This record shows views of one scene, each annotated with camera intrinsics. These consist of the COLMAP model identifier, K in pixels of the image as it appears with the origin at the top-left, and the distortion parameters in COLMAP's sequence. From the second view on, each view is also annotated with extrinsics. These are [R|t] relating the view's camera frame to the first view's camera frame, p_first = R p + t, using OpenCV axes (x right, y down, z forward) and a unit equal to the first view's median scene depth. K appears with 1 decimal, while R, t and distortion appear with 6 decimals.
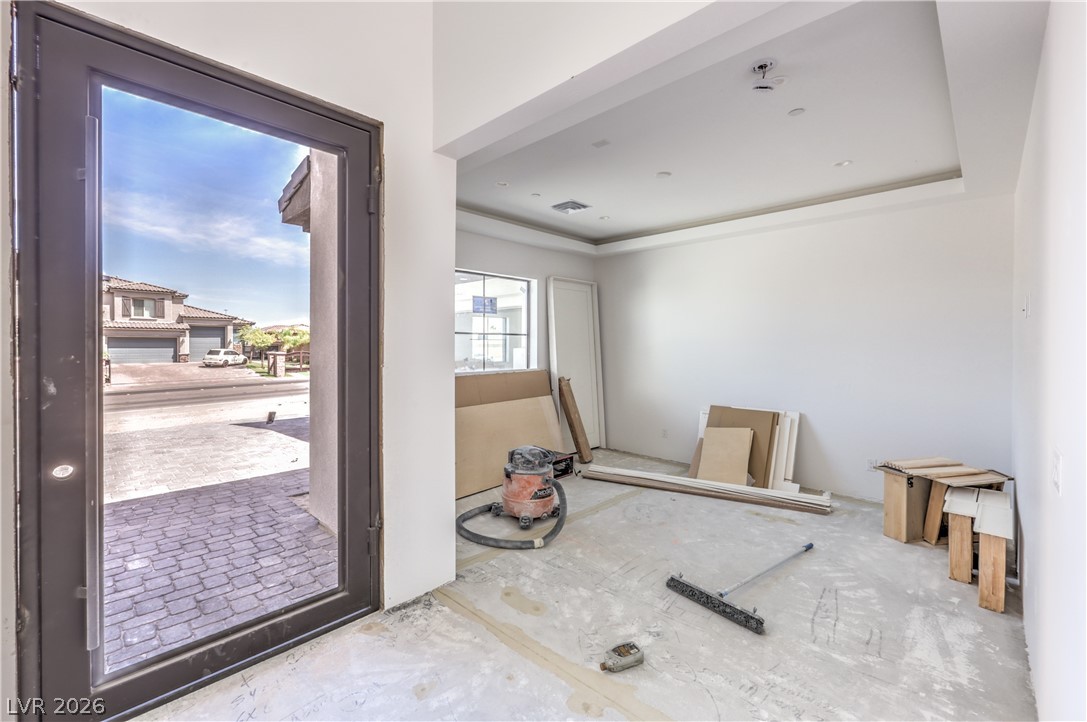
lens RADIAL K [[450.5, 0, 541.9], [0, 450.5, 350.0], [0, 0, 1]] dist [0.001932, 0.001384]
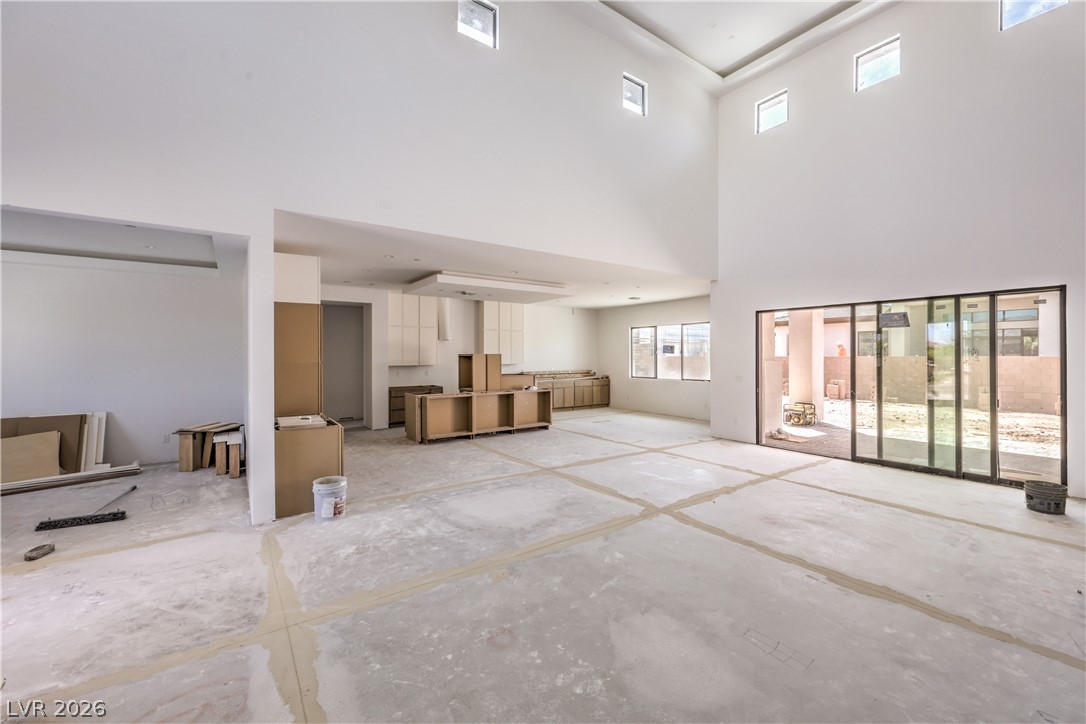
lens RADIAL K [[450.1, 0, 563.4], [0, 450.1, 353.7], [0, 0, 1]] dist [0.001932, 0.001384]
pose [[0.156971, -0.002152, 0.987601, -0.702769], [0.017289, 0.999850, -0.000570, -0.009451], [-0.987452, 0.017164, 0.156985, -0.714137]]
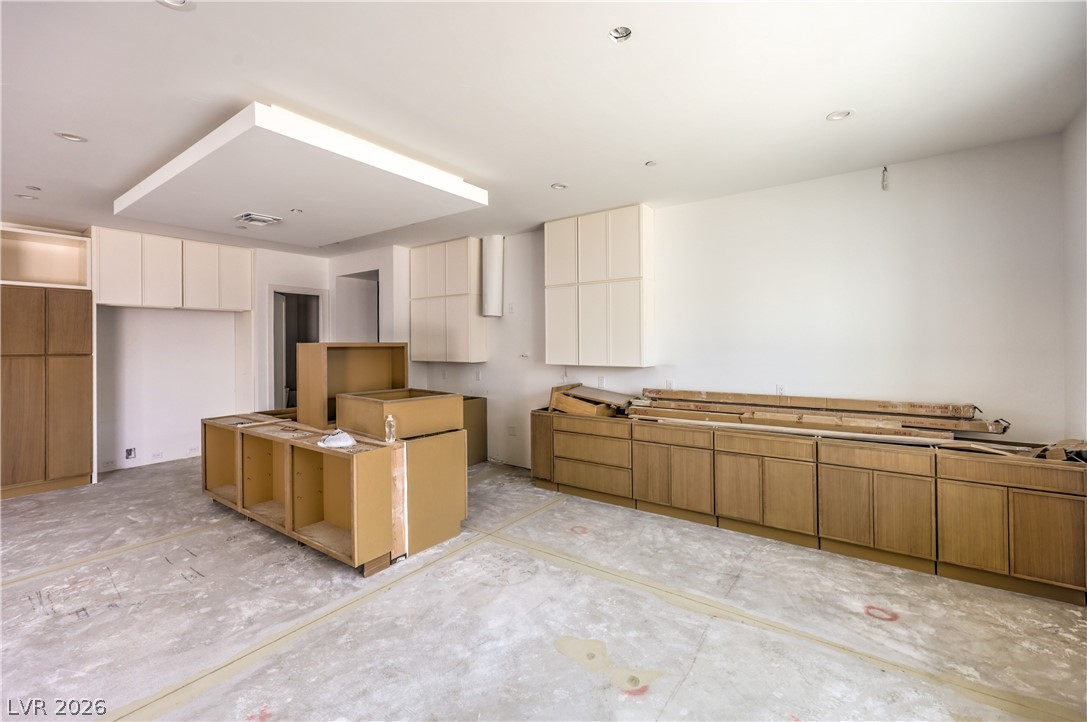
lens RADIAL K [[450.5, 0, 545.0], [0, 450.5, 344.6], [0, 0, 1]] dist [0.001932, 0.001384]
pose [[0.991053, -0.011168, 0.132999, 2.130571], [0.012996, 0.999833, -0.012880, 0.009897], [-0.132833, 0.014493, 0.991032, -1.092517]]
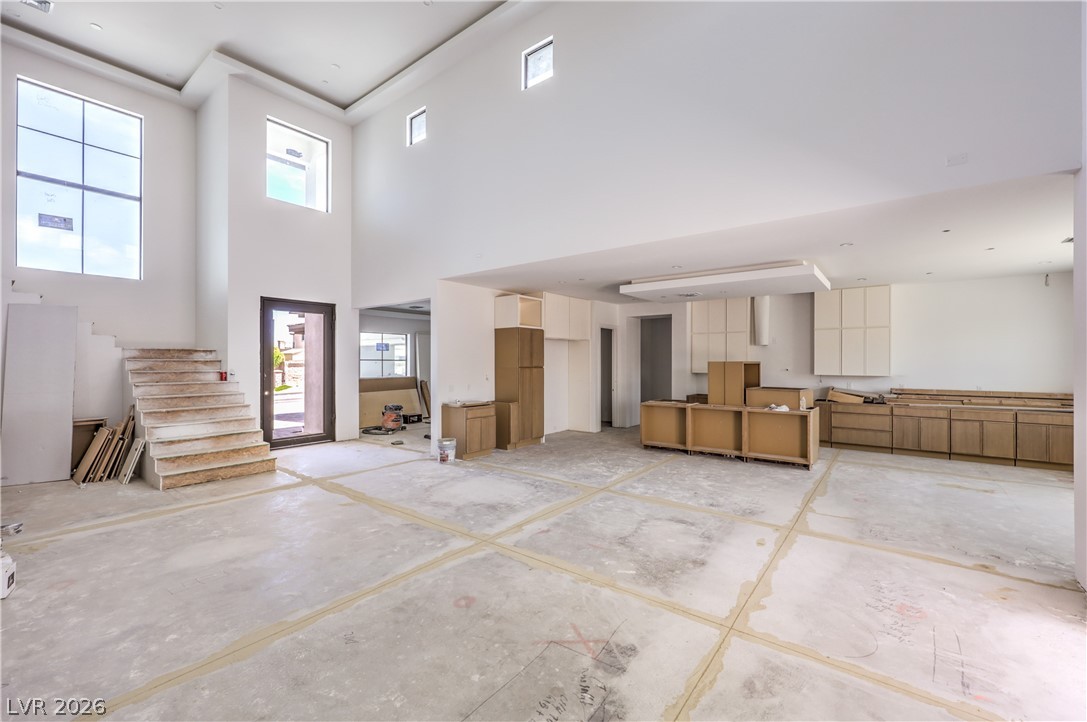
lens RADIAL K [[450.5, 0, 542.2], [0, 450.5, 361.1], [0, 0, 1]] dist [0.001932, 0.001384]
pose [[0.994123, -0.003939, 0.108181, 0.621781], [0.005589, 0.999872, -0.014959, 0.008502], [-0.108108, 0.015476, 0.994019, -1.918895]]
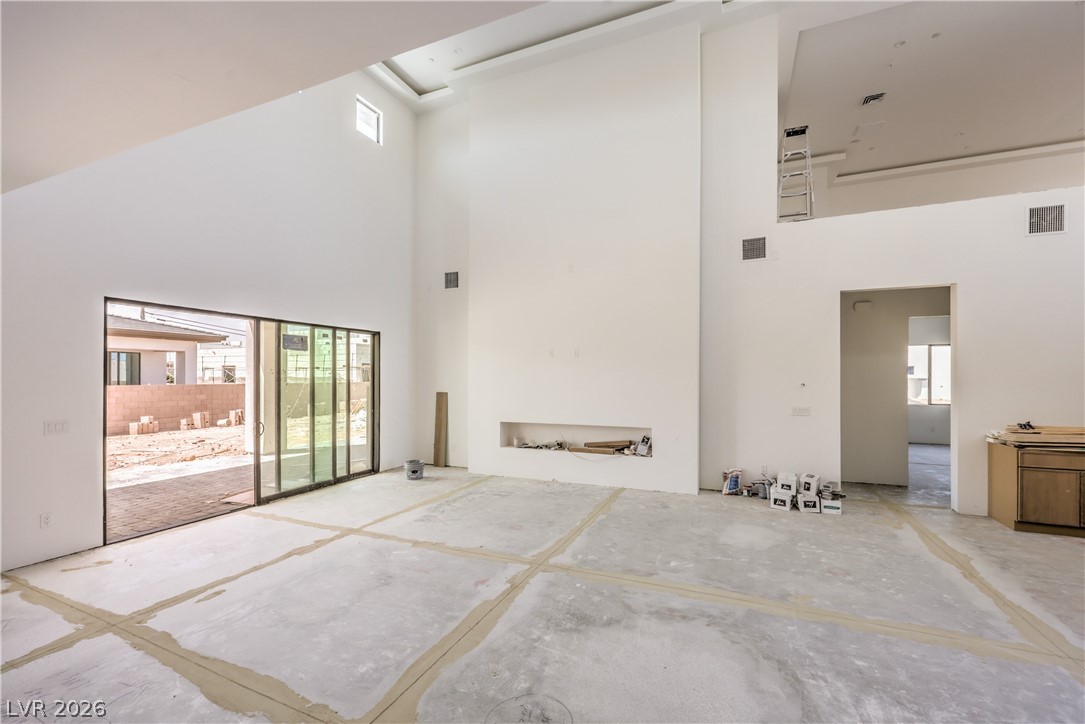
lens RADIAL K [[458.9, 0, 536.7], [0, 458.9, 373.4], [0, 0, 1]] dist [0.001072, 0.000606]
pose [[-0.935889, -0.004536, -0.352265, 0.991308], [-0.006263, 0.999973, 0.003766, -0.015919], [0.352238, 0.005730, -0.935893, 0.232205]]
